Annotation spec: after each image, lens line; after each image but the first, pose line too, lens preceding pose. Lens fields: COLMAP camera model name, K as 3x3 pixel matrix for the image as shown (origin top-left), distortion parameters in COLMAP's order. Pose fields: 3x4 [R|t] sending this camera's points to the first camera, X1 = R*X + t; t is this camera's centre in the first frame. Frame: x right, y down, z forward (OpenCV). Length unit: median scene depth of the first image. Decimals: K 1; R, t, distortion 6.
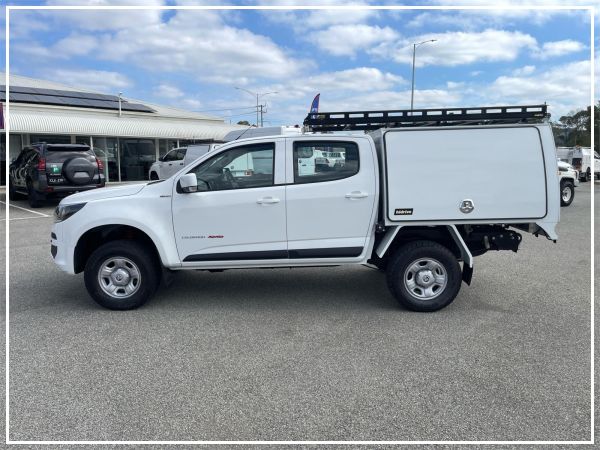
lens RADIAL K [[453.5, 0, 302.2], [0, 453.5, 226.9], [0, 0, 1]] dist [0.062748, -0.079489]
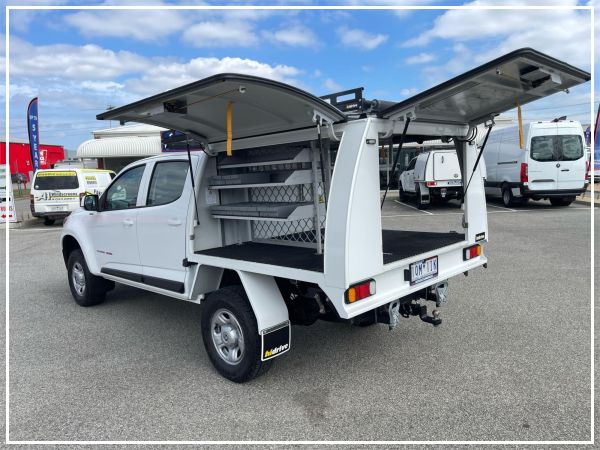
lens RADIAL K [[453.5, 0, 298.5], [0, 453.5, 223.5], [0, 0, 1]] dist [0.062748, -0.079489]
pose [[0.716680, 0.057943, -0.694991, 0.881225], [-0.069905, 0.997492, 0.011077, -0.092546], [0.693890, 0.040644, 0.718933, 0.530168]]
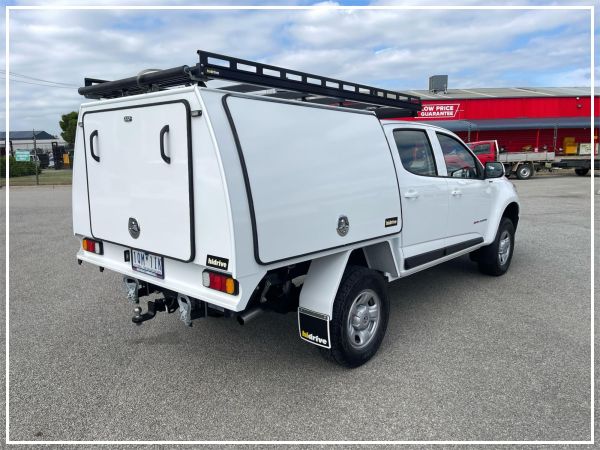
lens RADIAL K [[453.5, 0, 296.3], [0, 453.5, 228.6], [0, 0, 1]] dist [0.062748, -0.079489]
pose [[-0.650911, 0.140228, -0.746091, 0.869004], [-0.105099, 0.956683, 0.271500, -0.268484], [0.751844, 0.255136, -0.607977, 1.714041]]
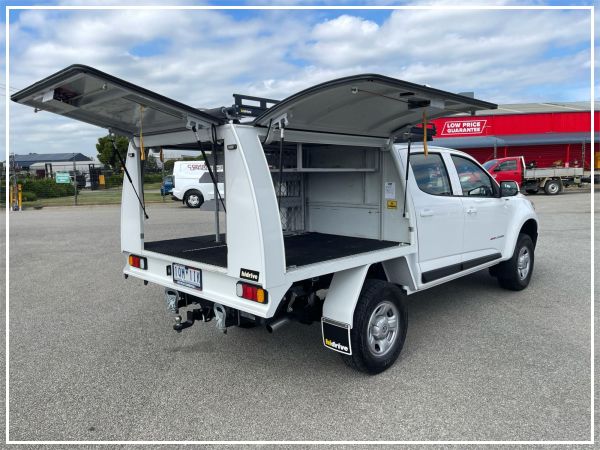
lens RADIAL K [[453.5, 0, 300.8], [0, 453.5, 221.9], [0, 0, 1]] dist [0.062748, -0.079489]
pose [[-0.687697, 0.106178, -0.718192, 0.918762], [-0.086239, 0.970296, 0.226027, -0.288380], [0.720858, 0.217374, -0.658113, 1.764592]]
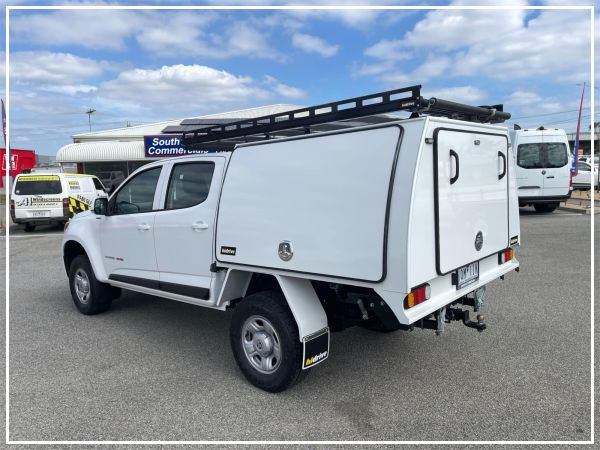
lens RADIAL K [[453.5, 0, 296.0], [0, 453.5, 225.6], [0, 0, 1]] dist [0.062748, -0.079489]
pose [[0.749367, 0.050421, -0.660233, 0.792421], [-0.069472, 0.997580, -0.002667, -0.079576], [0.658501, 0.047866, 0.751056, 0.480622]]
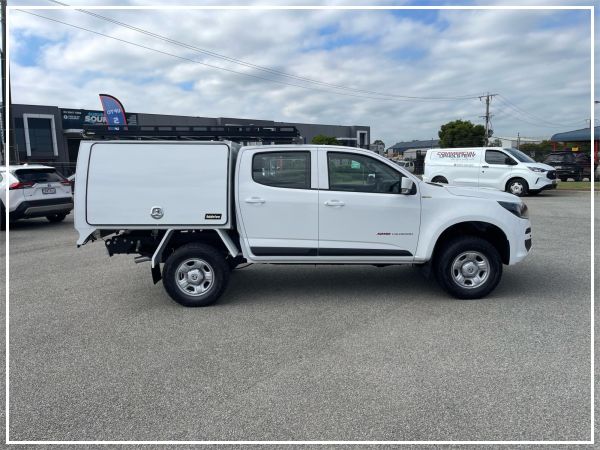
lens RADIAL K [[453.5, 0, 299.2], [0, 453.5, 227.1], [0, 0, 1]] dist [0.062748, -0.079489]
pose [[-0.999066, 0.030887, -0.030202, 0.050528], [0.020622, 0.955325, 0.294836, -0.388798], [0.037960, 0.293938, -0.955070, 2.436088]]
